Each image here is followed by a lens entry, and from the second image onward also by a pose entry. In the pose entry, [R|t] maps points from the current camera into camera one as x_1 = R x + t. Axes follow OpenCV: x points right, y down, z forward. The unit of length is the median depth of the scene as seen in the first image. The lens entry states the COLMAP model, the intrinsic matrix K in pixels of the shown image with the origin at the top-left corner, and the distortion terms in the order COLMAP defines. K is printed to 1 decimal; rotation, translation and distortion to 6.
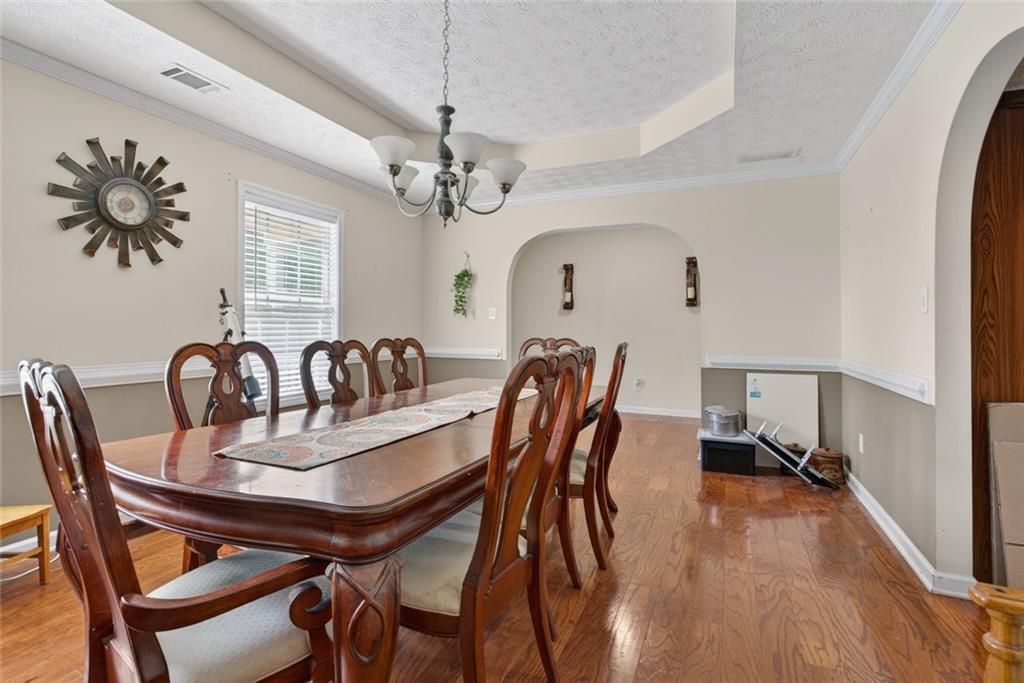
lens RADIAL K [[500.9, 0, 512.2], [0, 500.9, 329.6], [0, 0, 1]] dist [-0.002476, -0.000732]
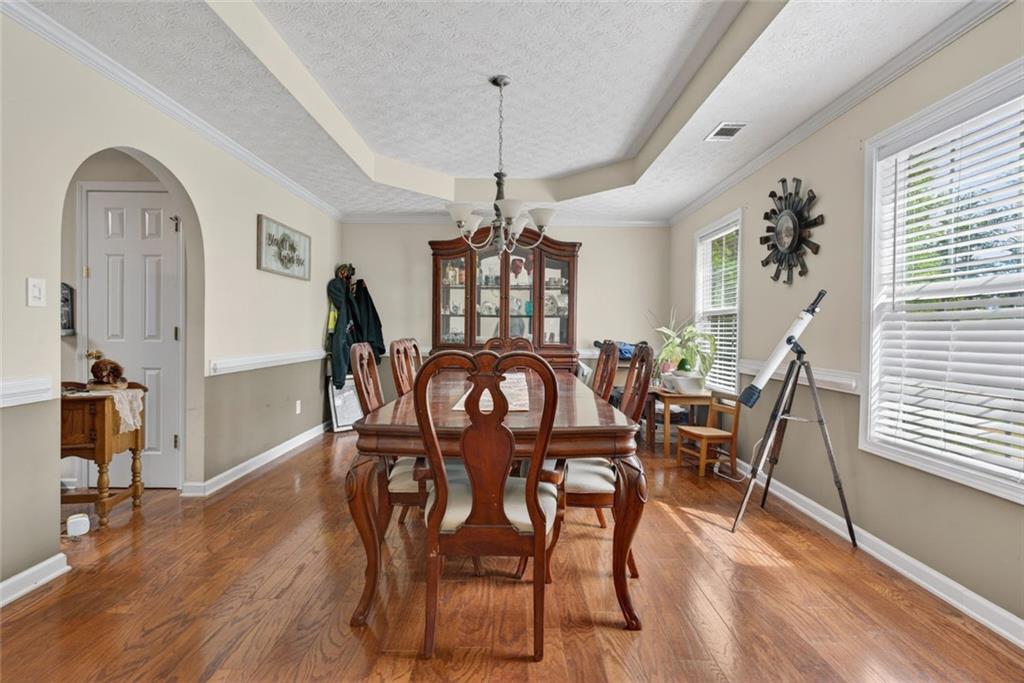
lens RADIAL K [[500.9, 0, 512.2], [0, 500.9, 329.6], [0, 0, 1]] dist [-0.002476, -0.000732]
pose [[-0.917285, -0.008725, -0.398135, 0.277287], [-0.009475, 0.999955, -0.000082, -0.008670], [0.398118, 0.003697, -0.917327, 1.645109]]
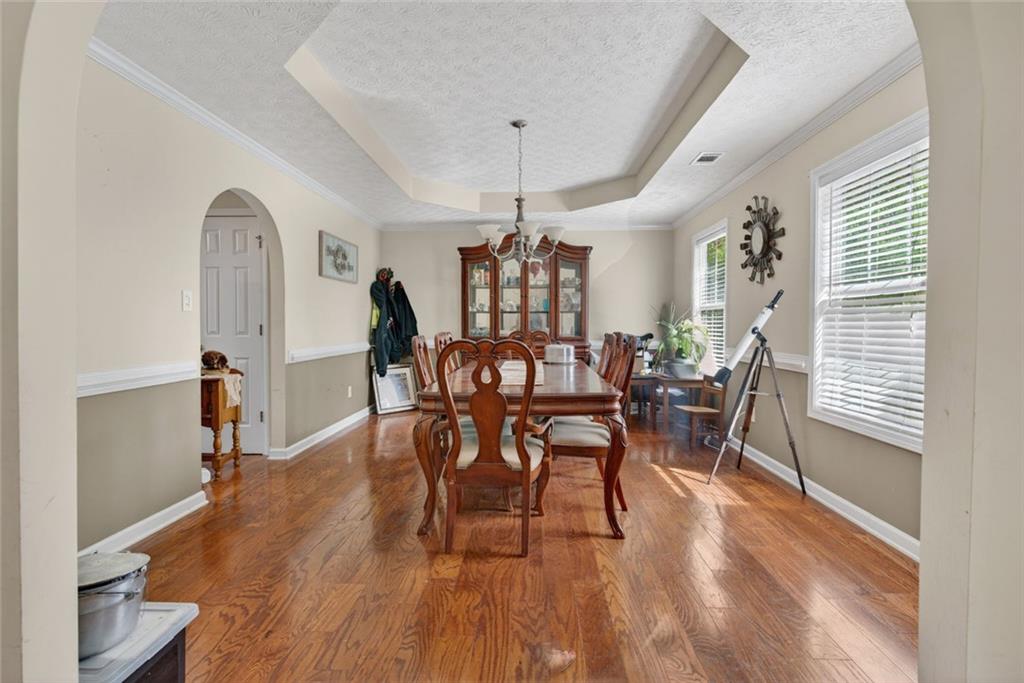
lens RADIAL K [[500.9, 0, 512.2], [0, 500.9, 329.6], [0, 0, 1]] dist [-0.002476, -0.000732]
pose [[-0.932898, 0.004342, -0.360115, 0.368864], [0.000288, 0.999936, 0.011309, -0.009370], [0.360141, 0.010446, -0.932839, 1.868877]]
